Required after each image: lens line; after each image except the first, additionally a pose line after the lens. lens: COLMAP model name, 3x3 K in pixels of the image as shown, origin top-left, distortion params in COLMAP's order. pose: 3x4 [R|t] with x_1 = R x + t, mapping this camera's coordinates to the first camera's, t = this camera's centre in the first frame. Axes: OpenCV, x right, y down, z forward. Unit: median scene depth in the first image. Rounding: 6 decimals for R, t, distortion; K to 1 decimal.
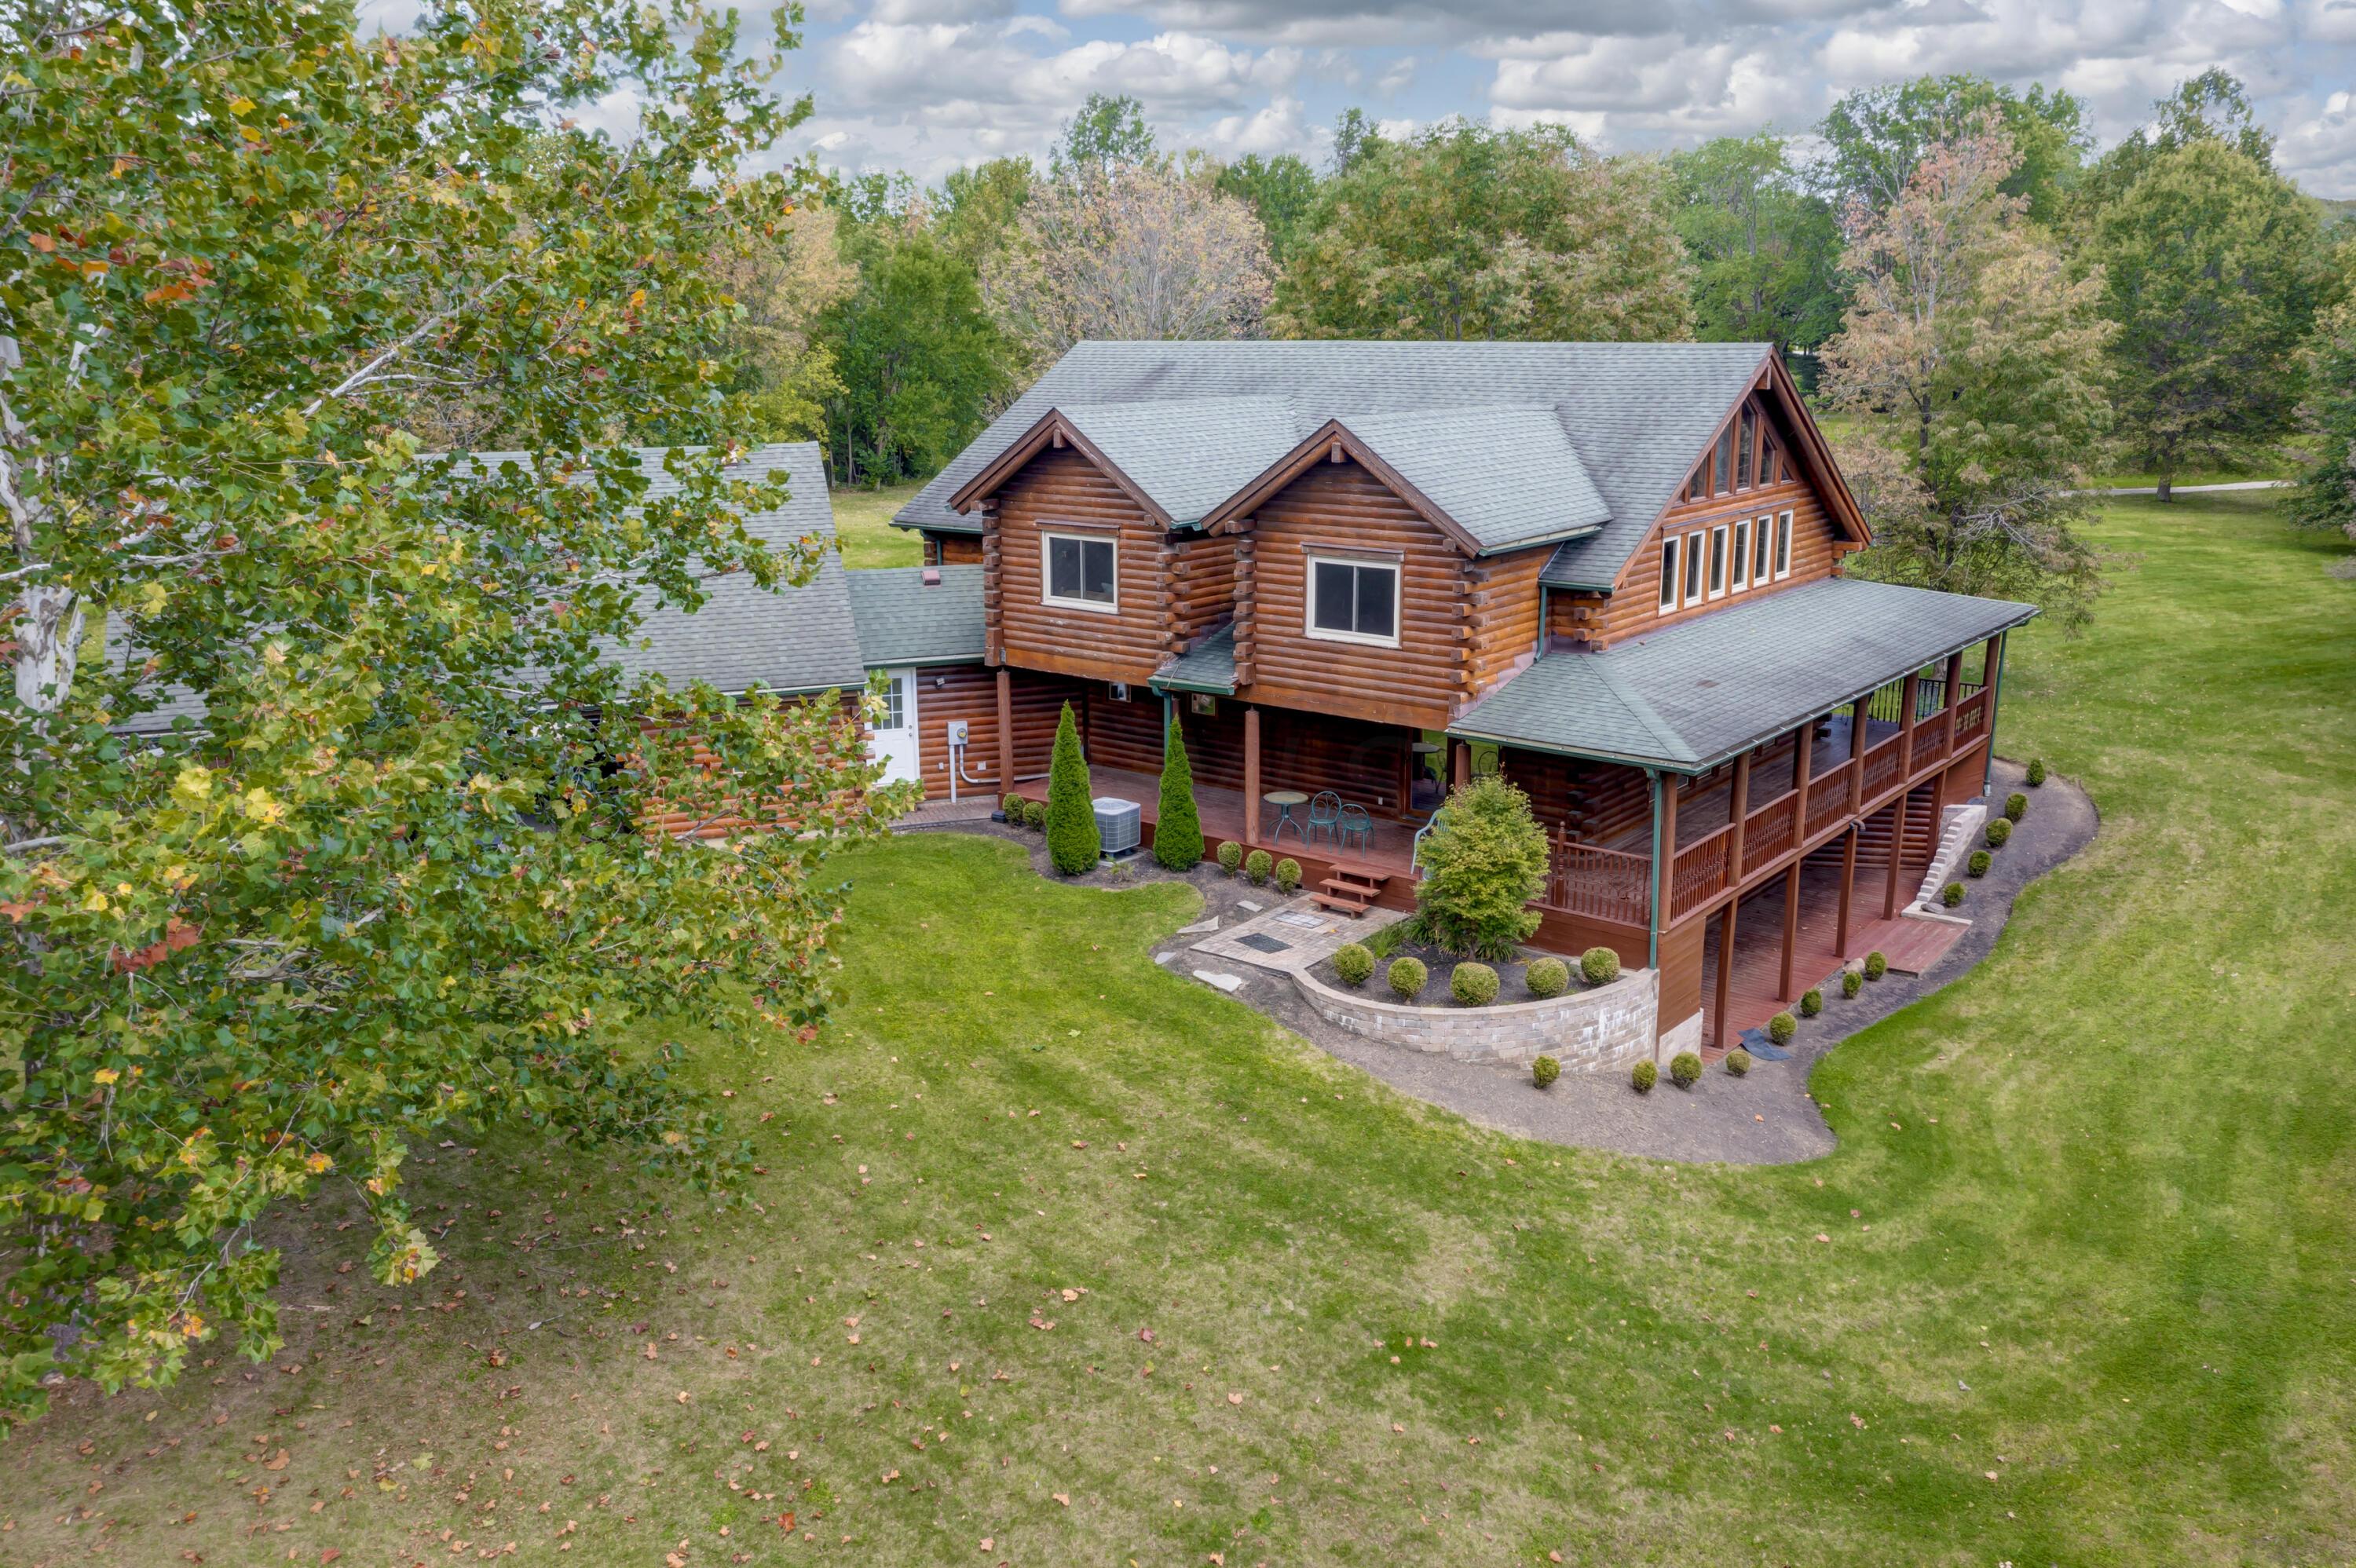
lens RADIAL K [[1811.4, 0, 1176.7], [0, 1811.4, 735.8], [0, 0, 1]] dist [0.001869, 0.009200]
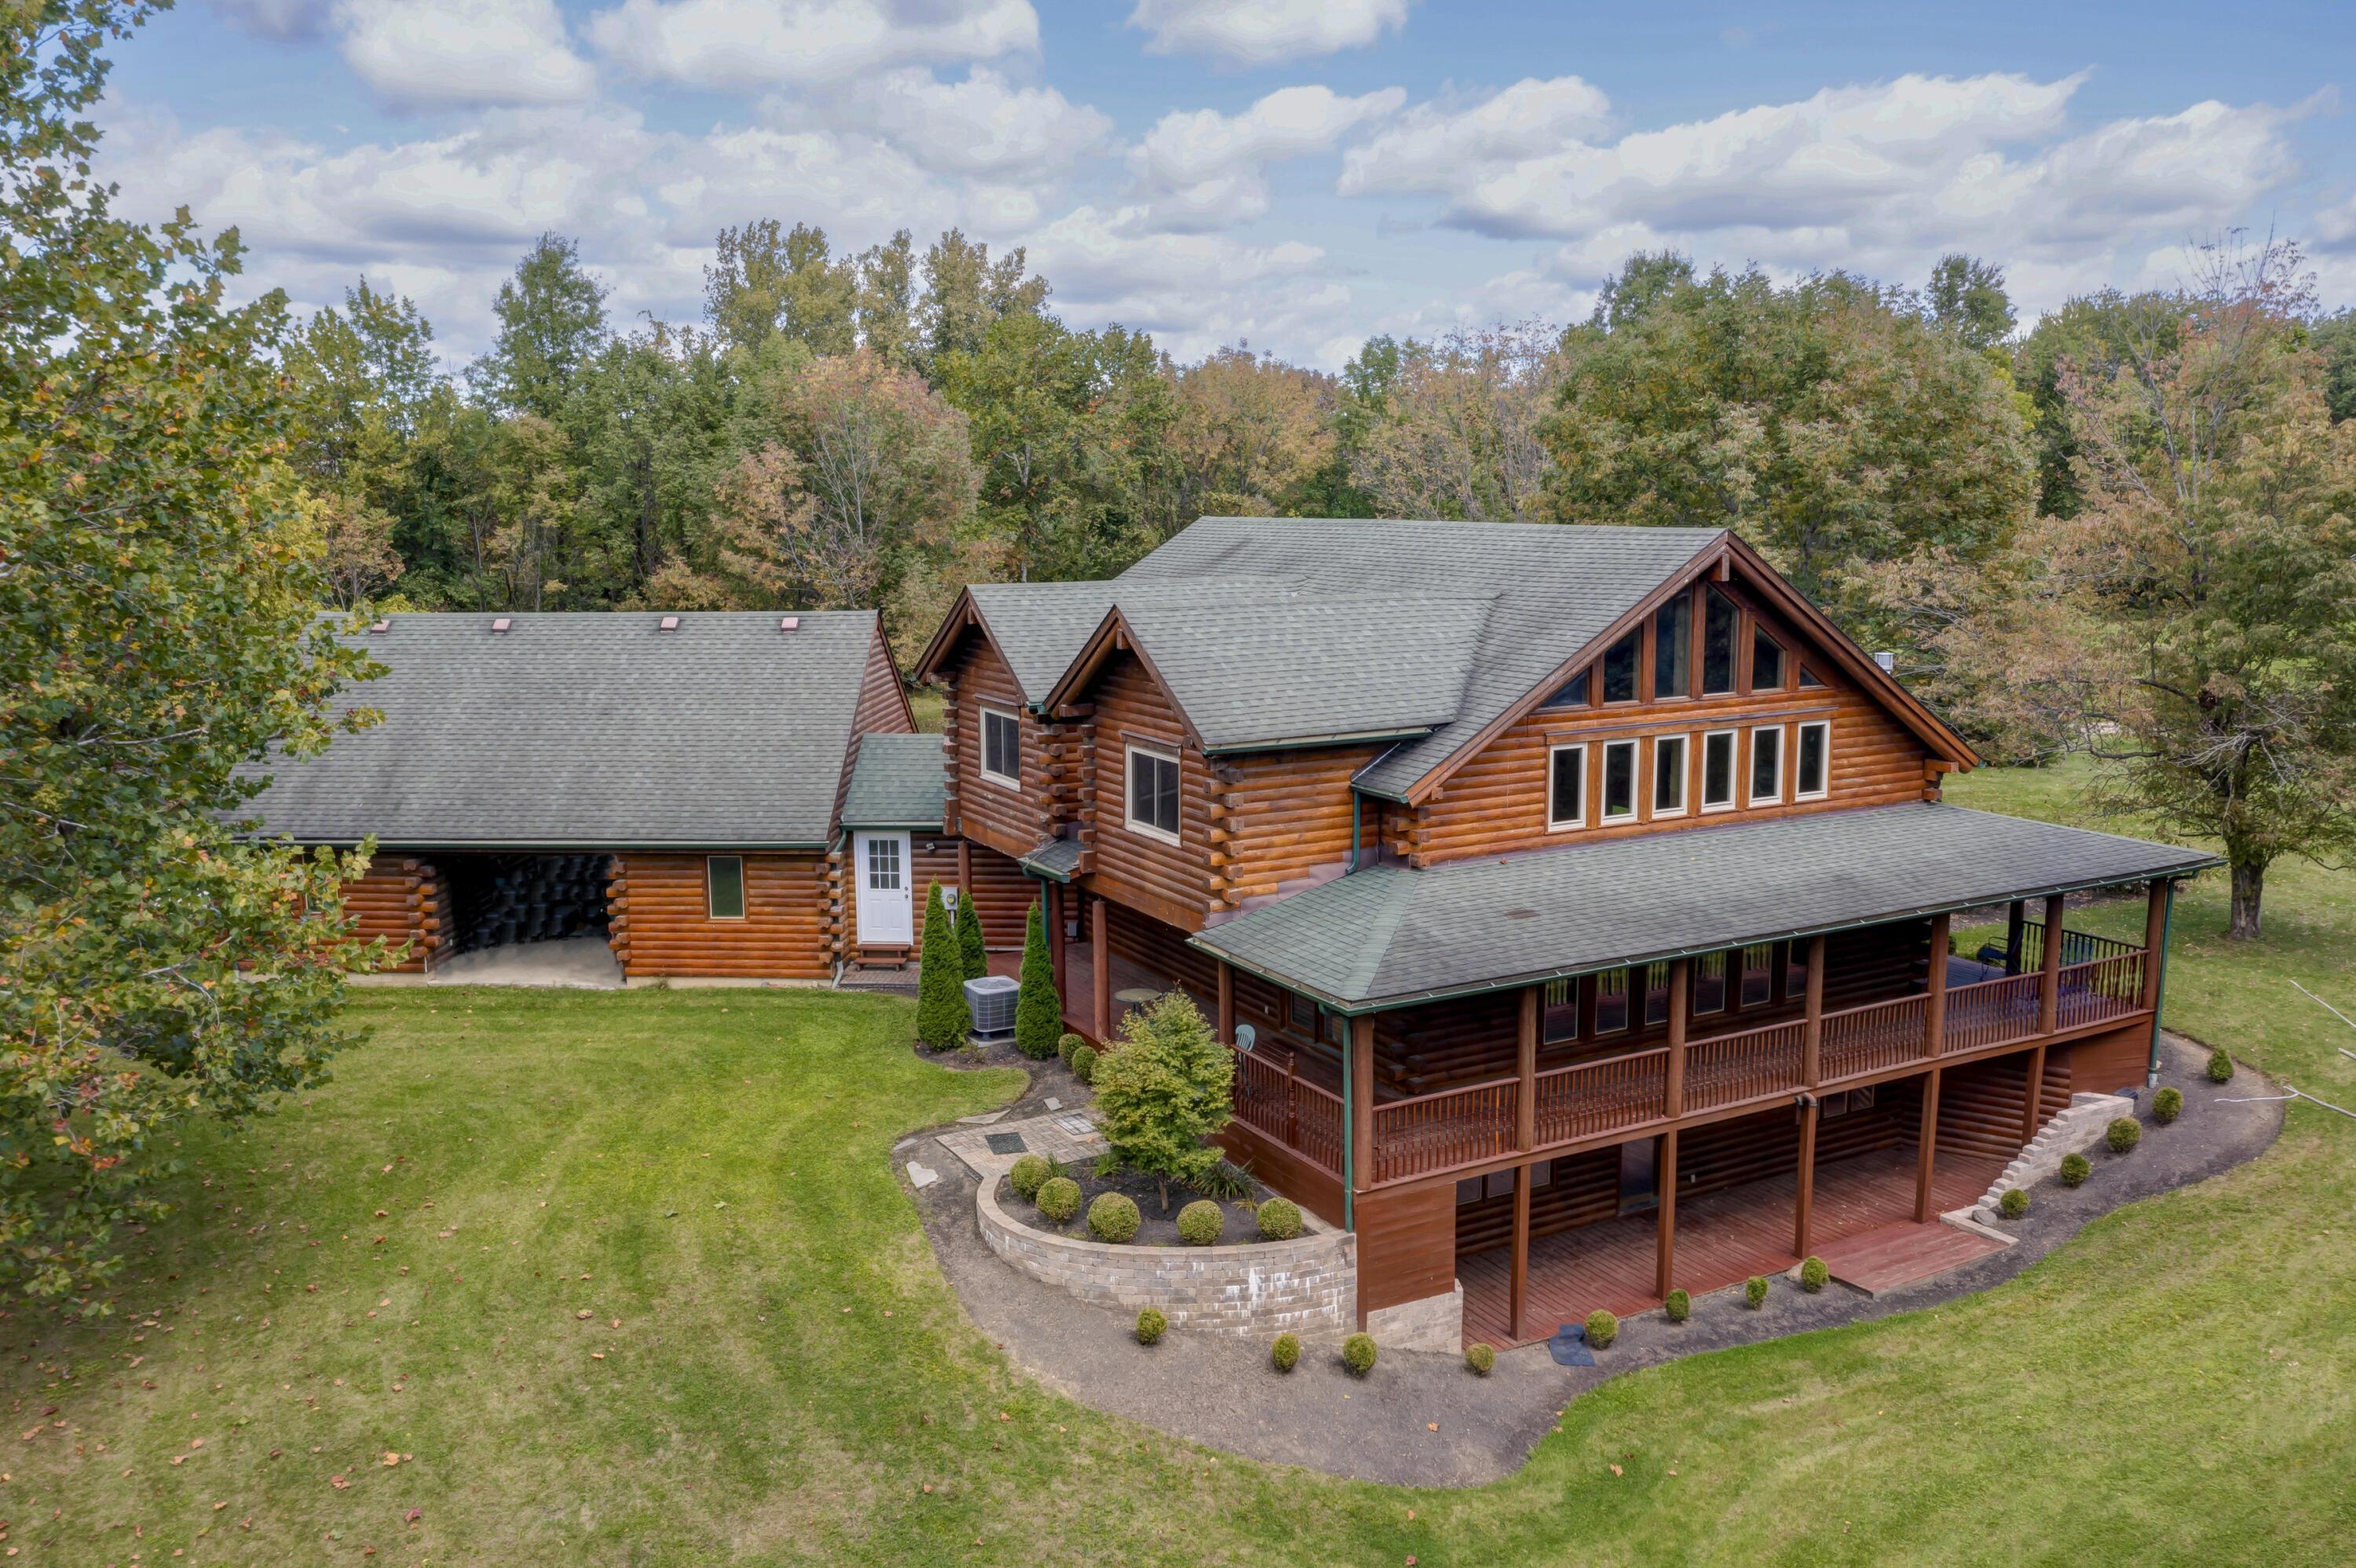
lens RADIAL K [[1811.4, 0, 1176.7], [0, 1811.4, 735.8], [0, 0, 1]] dist [0.001869, 0.009200]
pose [[0.927915, 0.052872, -0.369024, 0.452884], [-0.084794, 0.993879, -0.070816, -0.038056], [0.363021, 0.097002, 0.926718, 0.116885]]
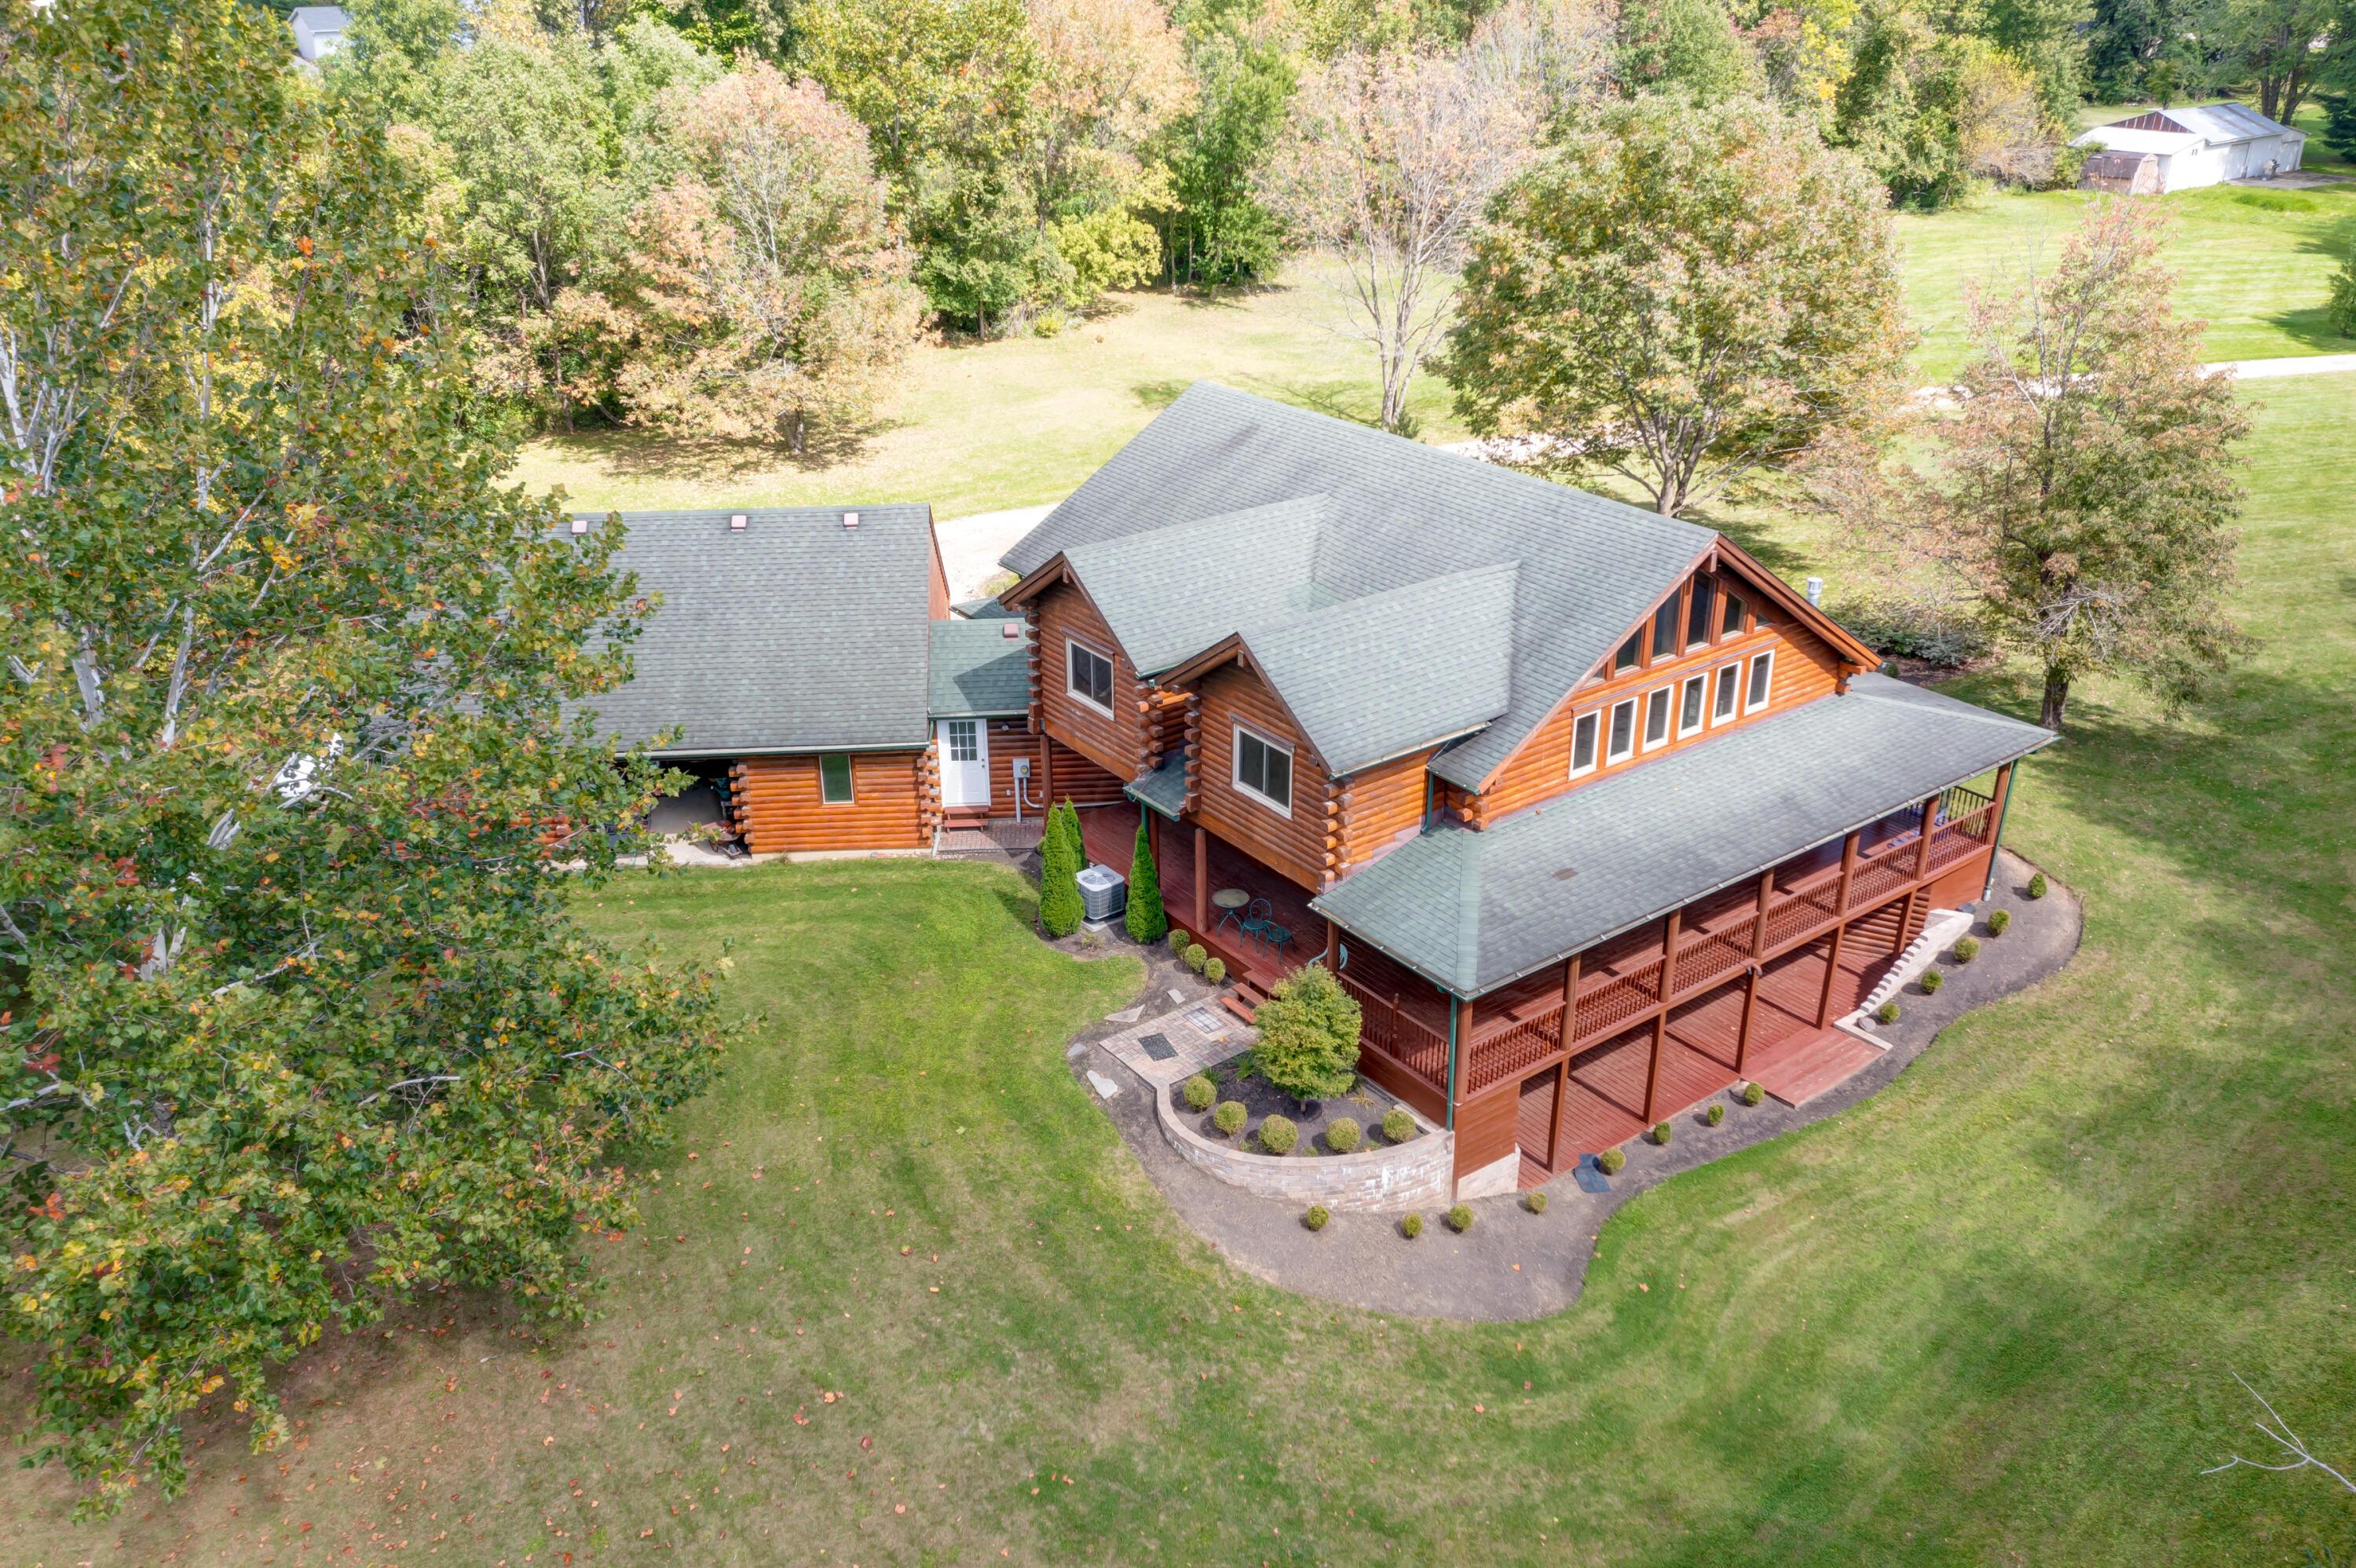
lens RADIAL K [[1791.3, 0, 1178.9], [0, 1791.3, 731.8], [0, 0, 1]] dist [-0.000586, 0.007562]
pose [[0.967177, 0.101494, -0.232954, 0.308395], [-0.057886, 0.980666, 0.186931, -0.308622], [0.247423, -0.167311, 0.954353, -0.114963]]
